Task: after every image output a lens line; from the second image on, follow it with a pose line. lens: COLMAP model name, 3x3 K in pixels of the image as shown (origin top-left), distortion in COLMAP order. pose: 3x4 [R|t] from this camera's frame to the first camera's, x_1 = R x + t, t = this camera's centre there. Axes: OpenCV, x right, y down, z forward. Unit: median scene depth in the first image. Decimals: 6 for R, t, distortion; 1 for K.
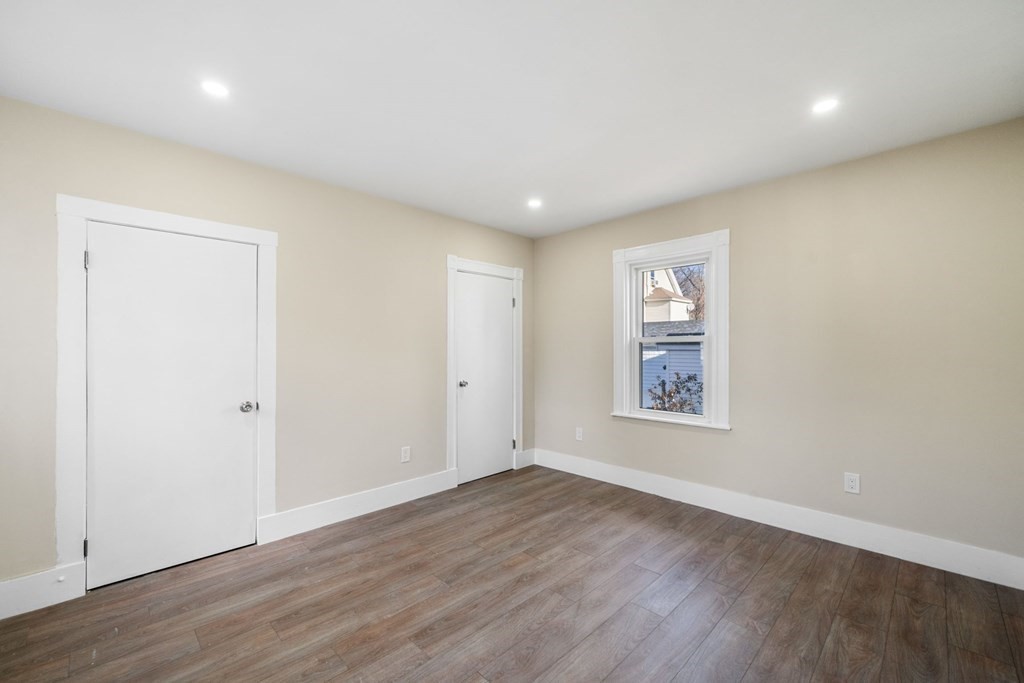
lens RADIAL K [[423.4, 0, 506.8], [0, 423.4, 340.8], [0, 0, 1]] dist [0.000123, 0.000043]
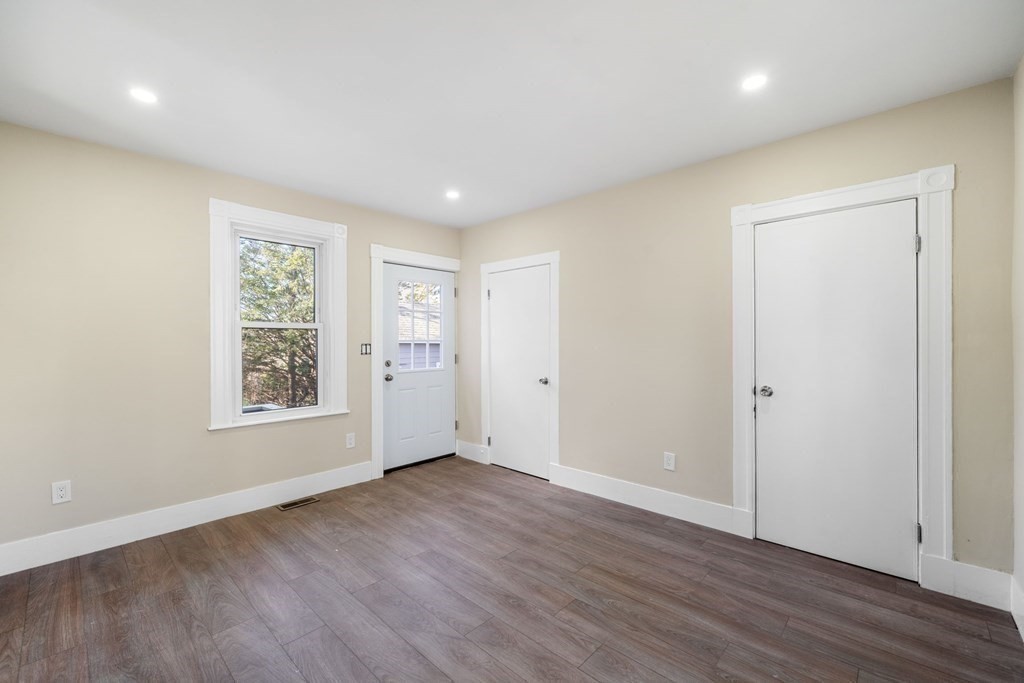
lens RADIAL K [[423.4, 0, 506.8], [0, 423.4, 340.8], [0, 0, 1]] dist [0.000123, 0.000043]
pose [[0.039784, 0.004967, -0.999196, 0.763541], [0.023277, 0.999712, 0.005896, 0.009914], [0.998937, -0.023493, 0.039657, 0.795278]]
